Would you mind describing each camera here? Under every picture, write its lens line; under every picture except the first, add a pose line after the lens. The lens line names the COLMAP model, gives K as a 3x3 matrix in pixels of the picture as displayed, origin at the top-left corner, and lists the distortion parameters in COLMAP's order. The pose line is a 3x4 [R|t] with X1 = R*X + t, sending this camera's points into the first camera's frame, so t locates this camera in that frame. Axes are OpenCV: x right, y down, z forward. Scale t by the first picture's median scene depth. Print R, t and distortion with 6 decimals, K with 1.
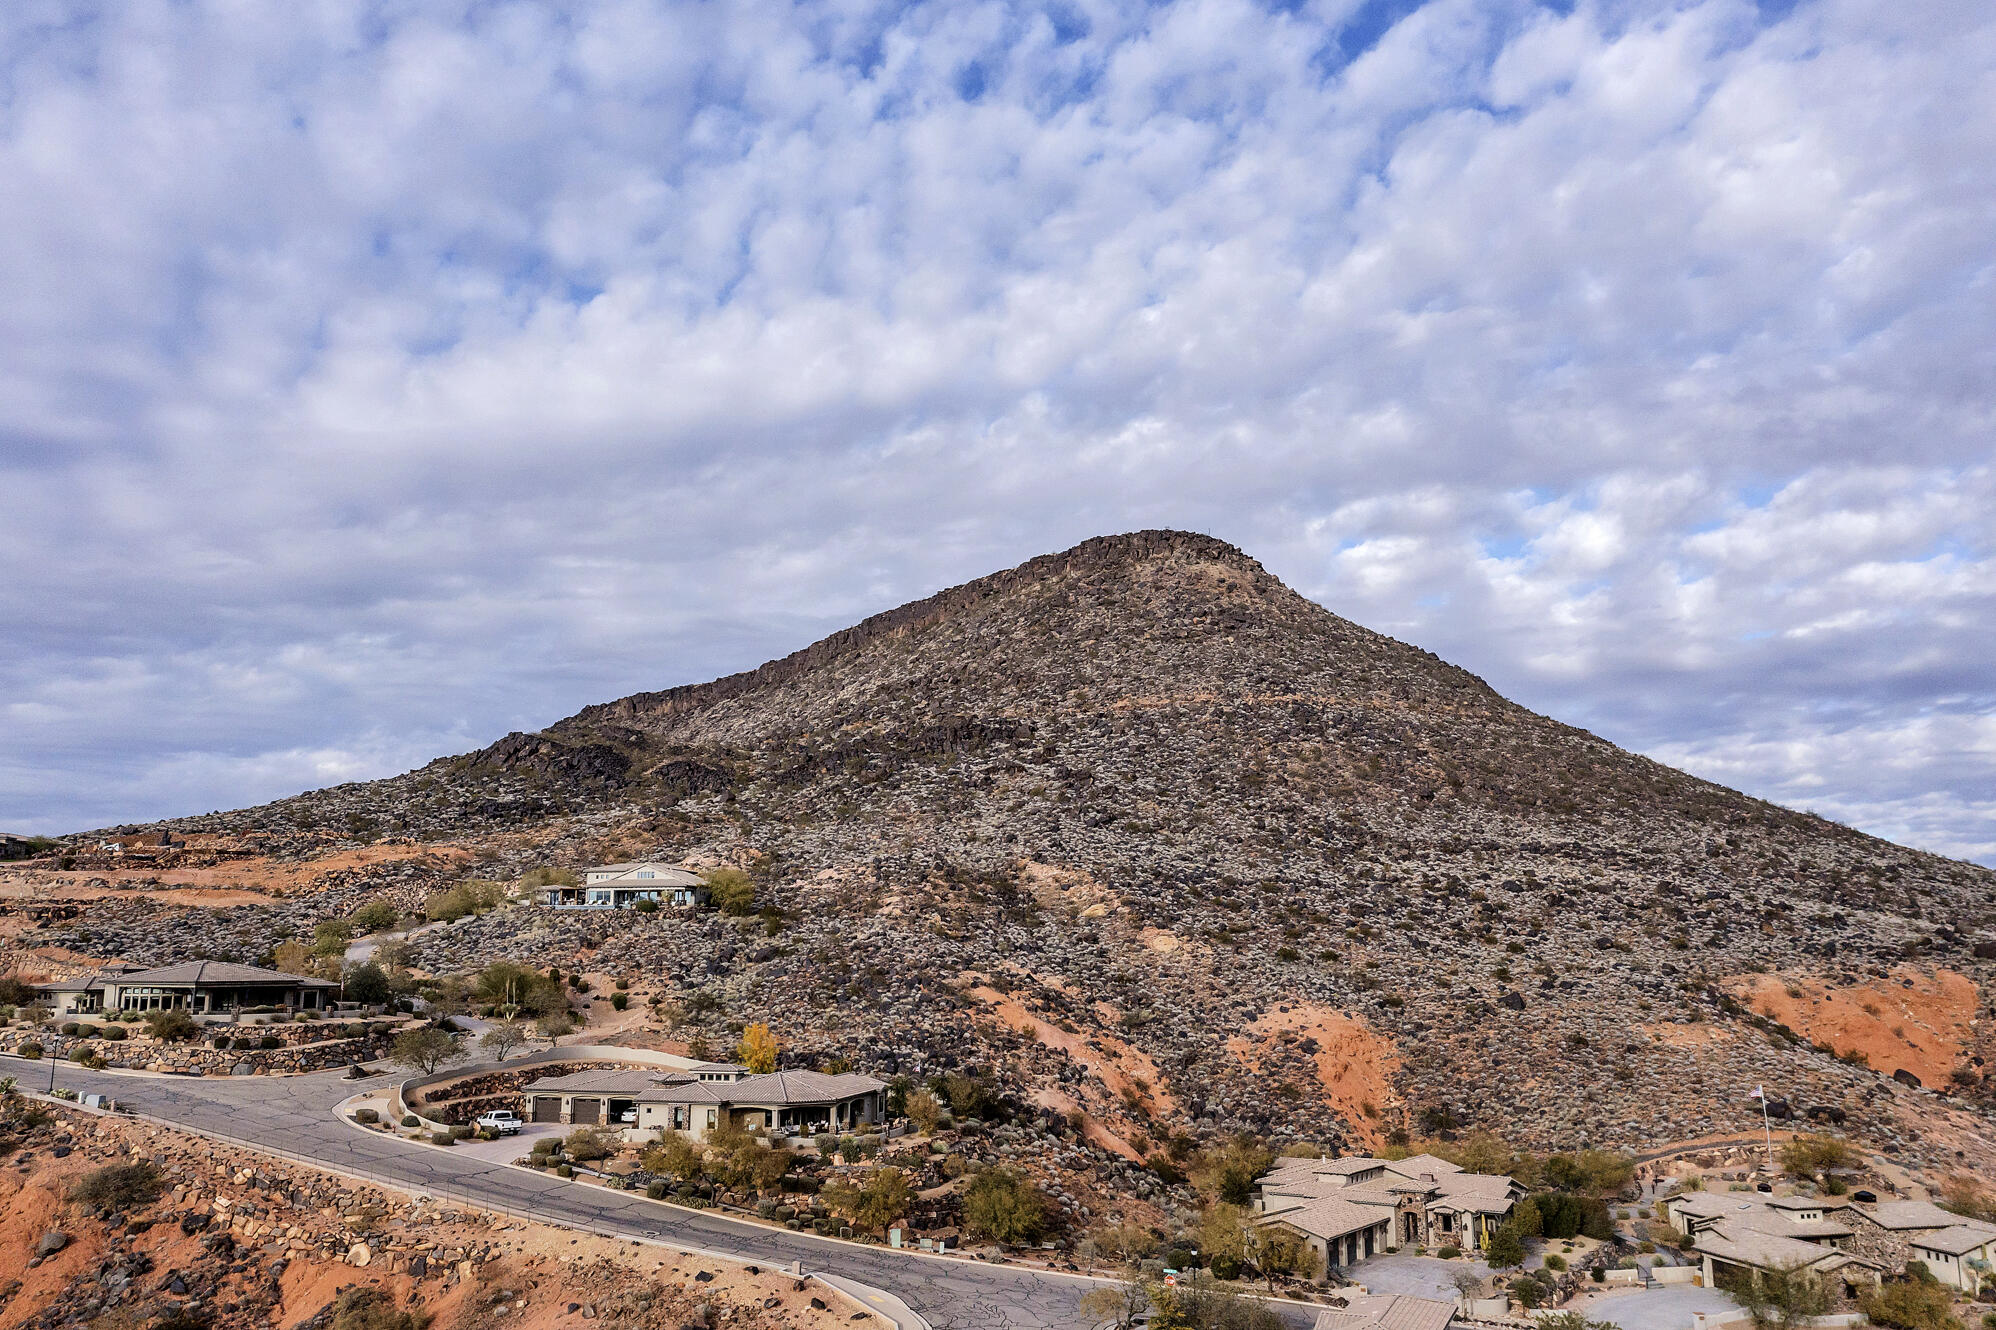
lens RADIAL K [[1587.2, 0, 988.7], [0, 1587.2, 669.2], [0, 0, 1]] dist [-0.008582, 0.013085]
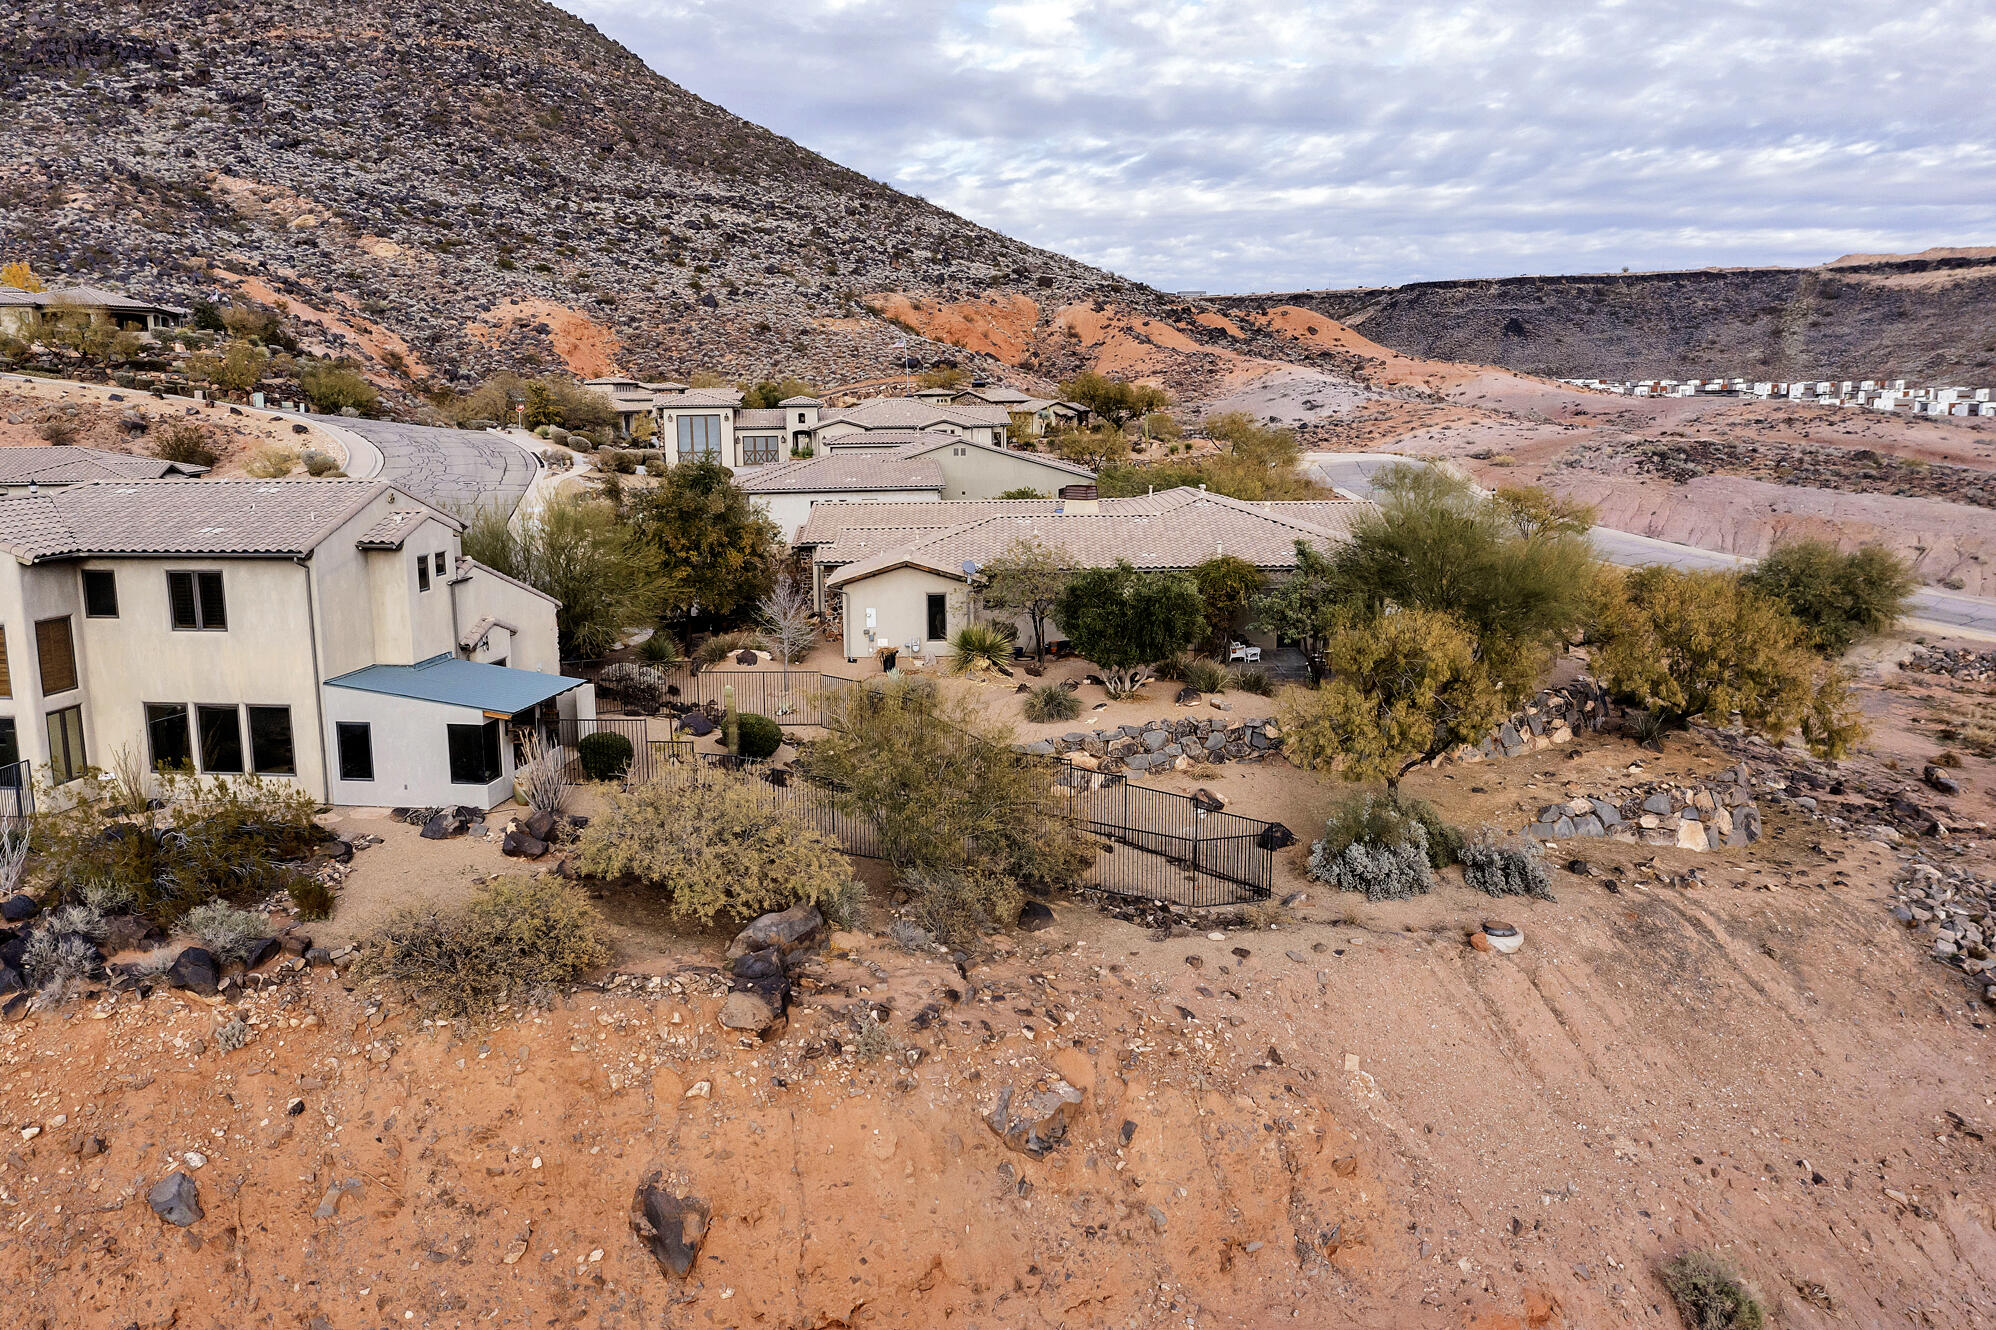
lens RADIAL K [[1587.2, 0, 995.4], [0, 1587.2, 672.0], [0, 0, 1]] dist [-0.008582, 0.013085]
pose [[0.857055, -0.098014, 0.505815, -0.104076], [-0.083157, 0.942552, 0.323544, 0.065585], [-0.508469, -0.319358, 0.799669, -0.133315]]
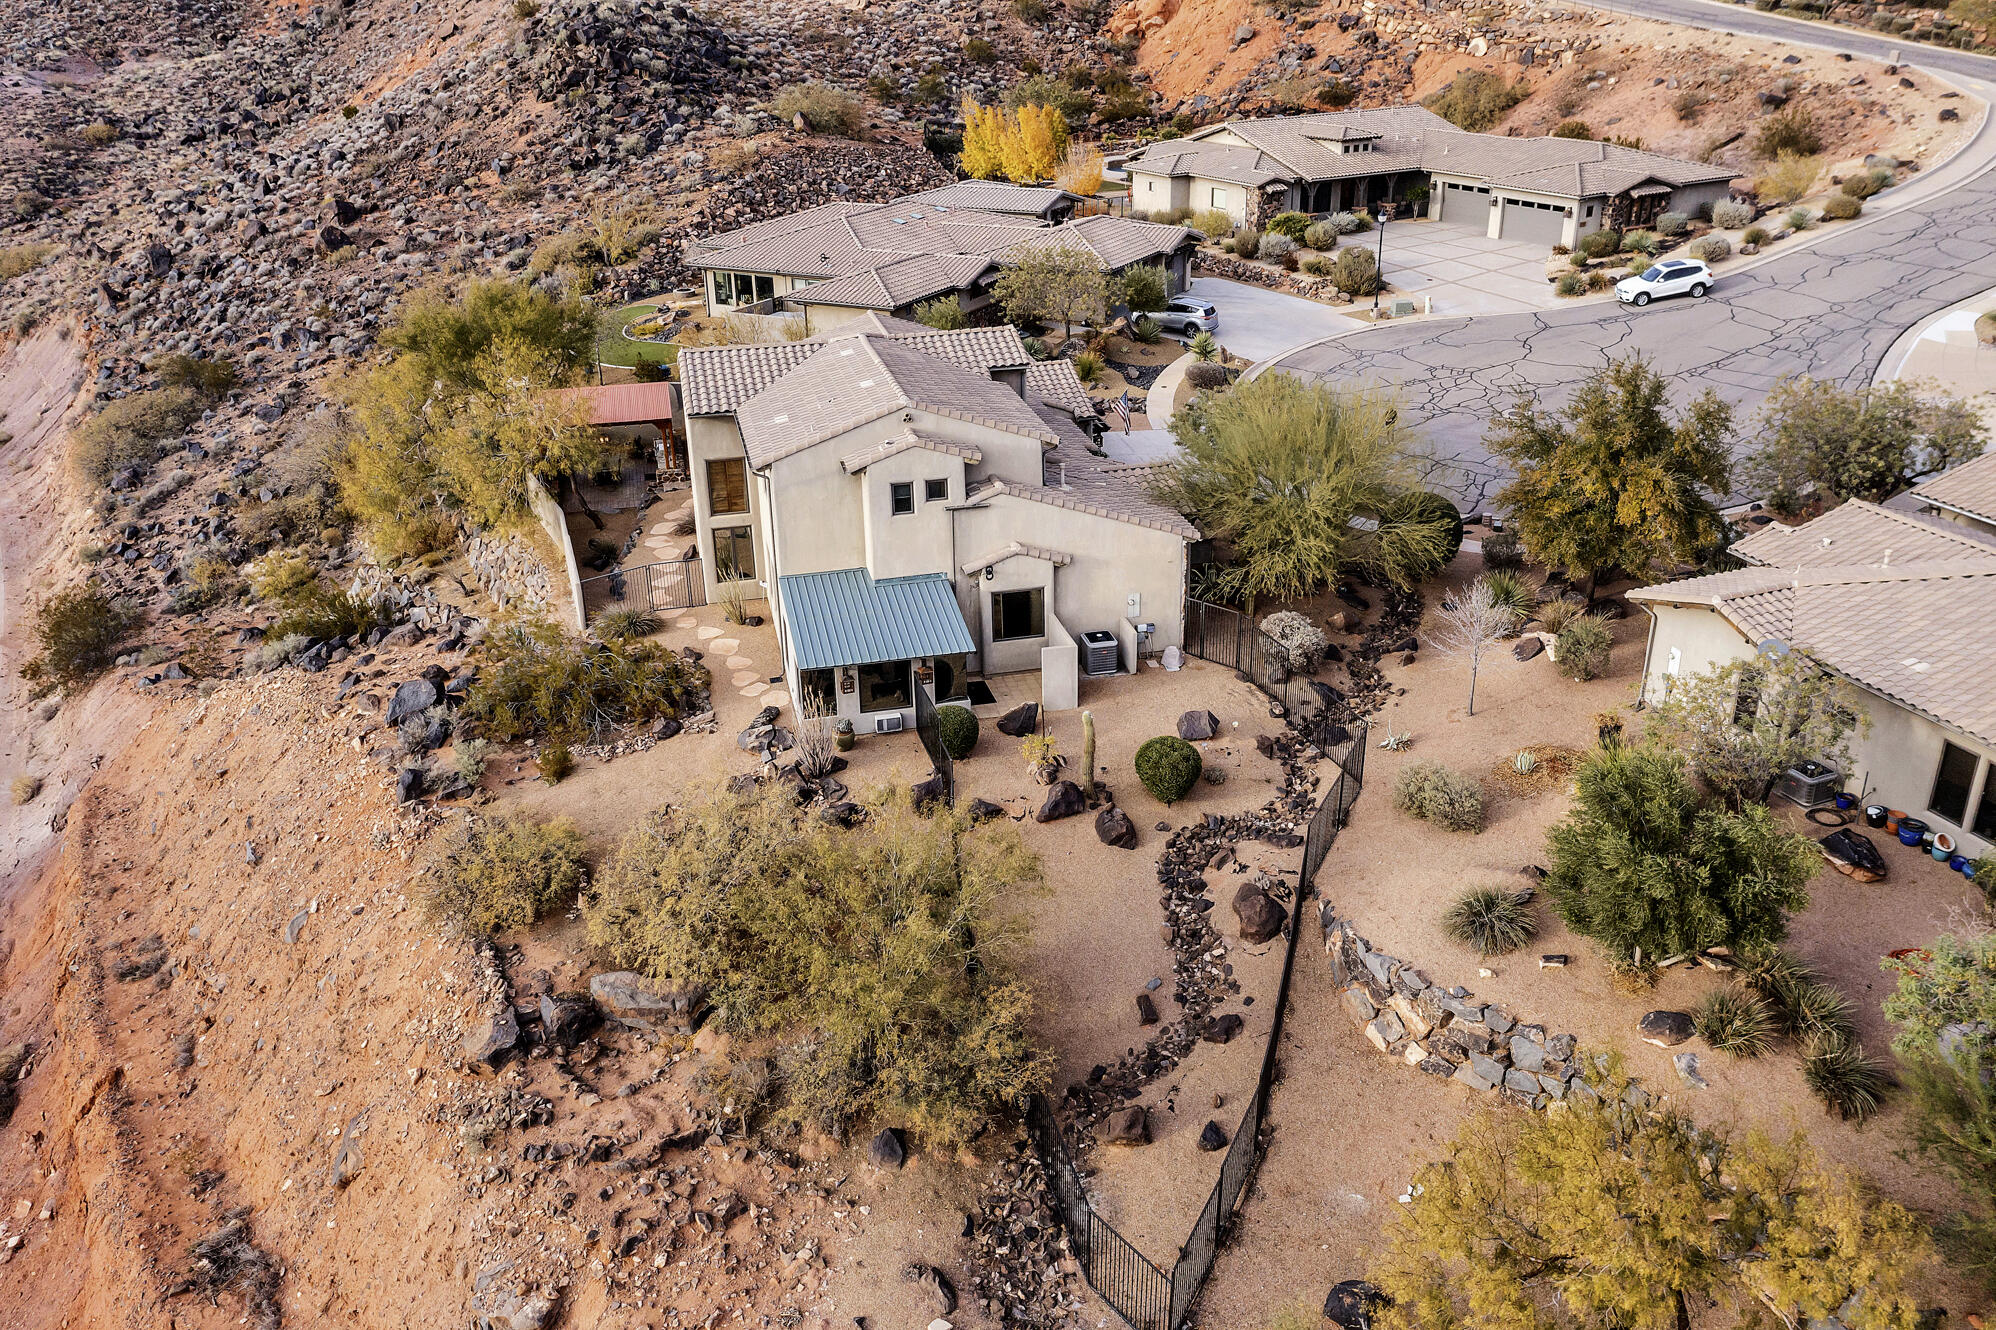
lens RADIAL K [[1587.2, 0, 986.2], [0, 1587.2, 671.6], [0, 0, 1]] dist [-0.008582, 0.013085]
pose [[0.780517, 0.241555, -0.576580, 0.046815], [0.138749, 0.832386, 0.536547, 0.038139], [0.609543, -0.498784, 0.616175, -0.073639]]
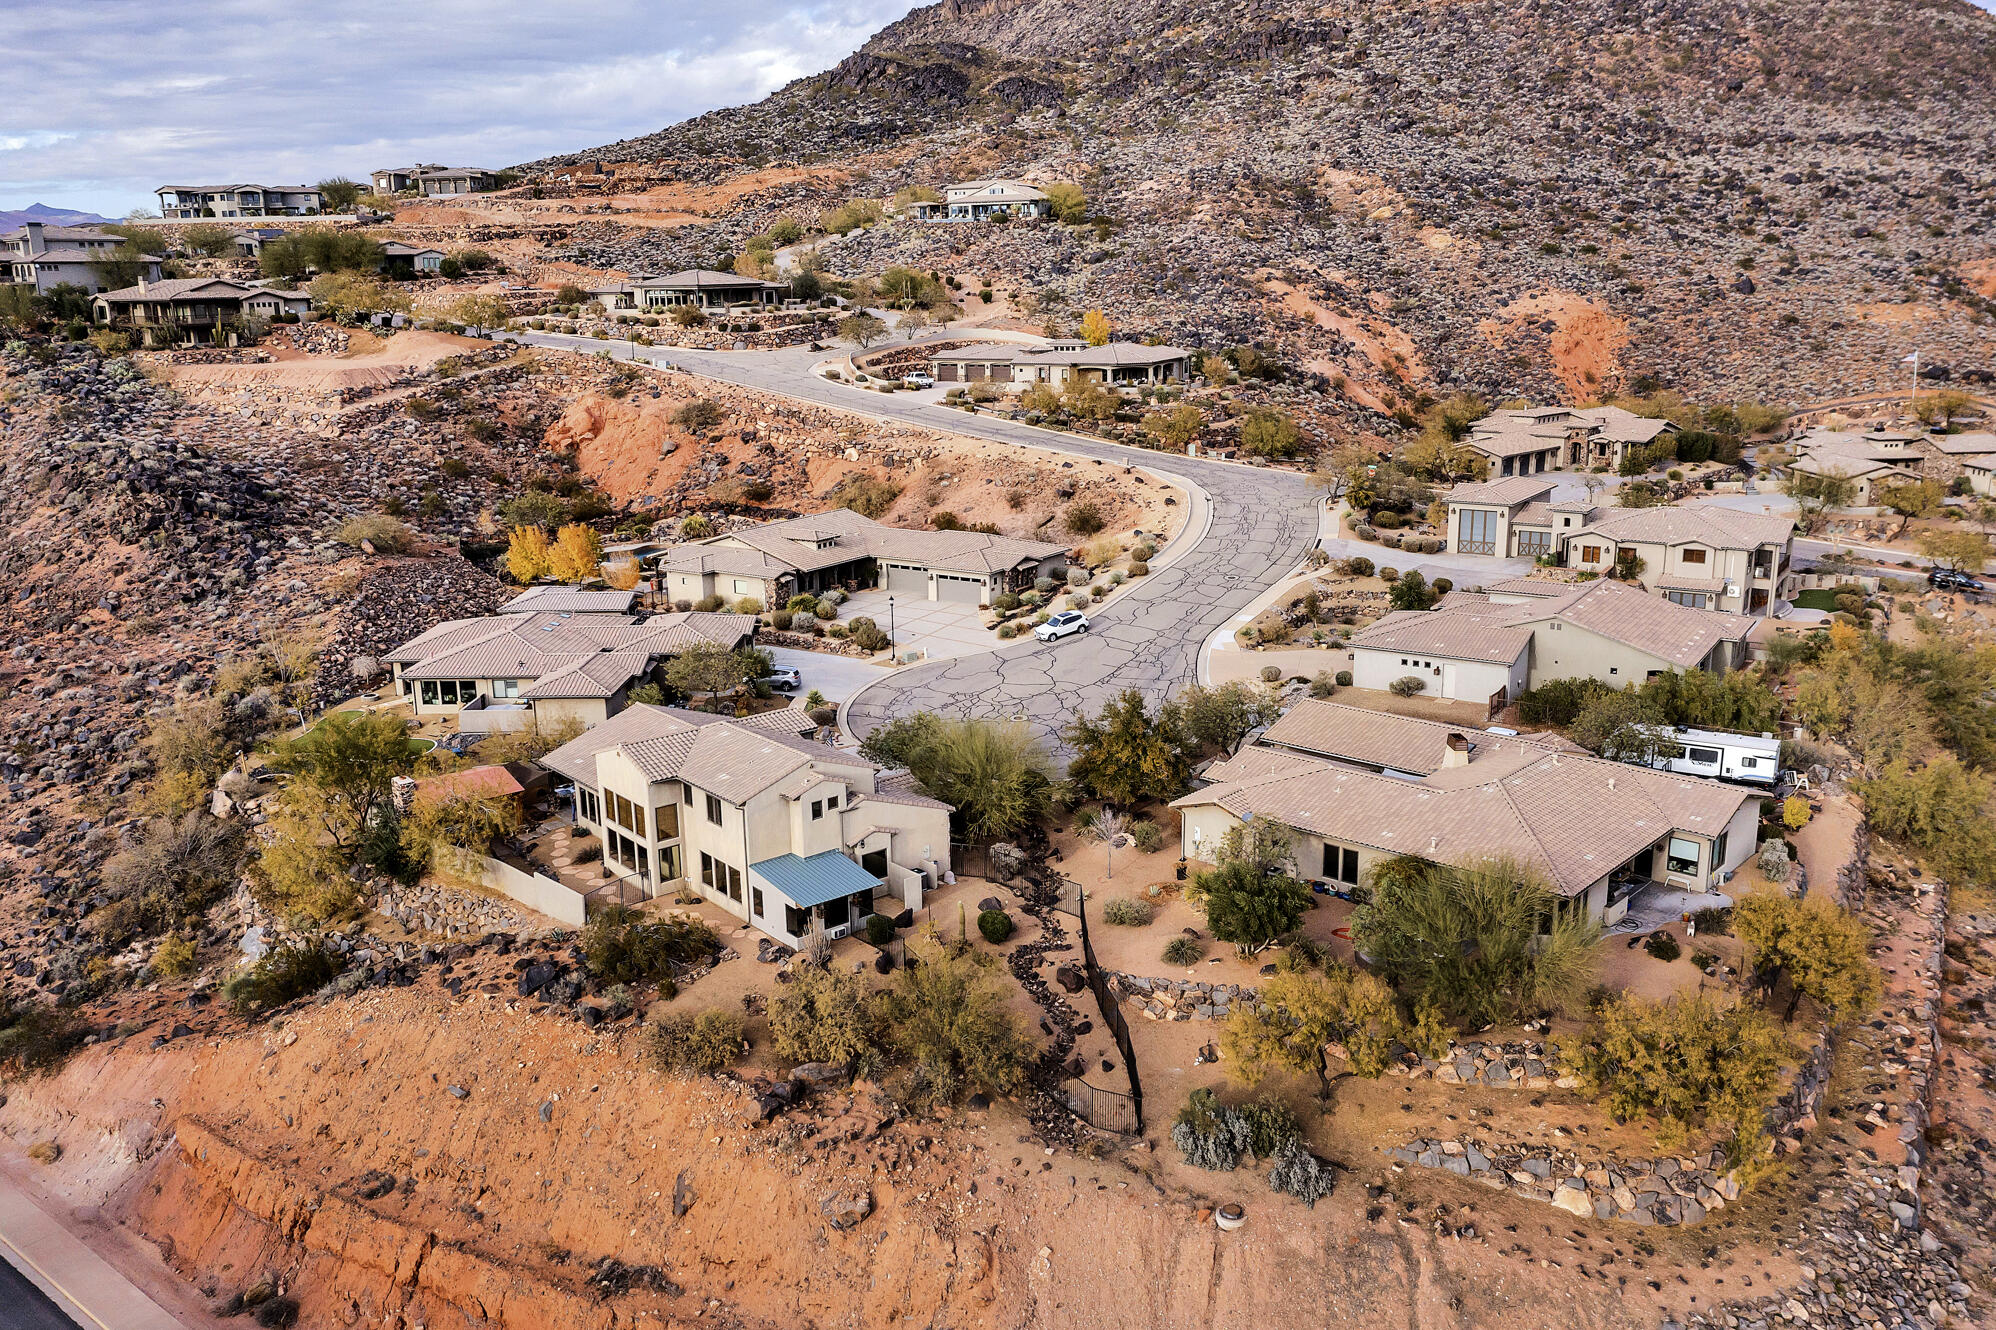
lens RADIAL K [[1587.2, 0, 990.7], [0, 1587.2, 677.4], [0, 0, 1]] dist [-0.008582, 0.013085]
pose [[0.979850, 0.033339, -0.196931, 0.029137], [0.053440, 0.906265, 0.419318, -0.042306], [0.192451, -0.421393, 0.886223, -0.228981]]
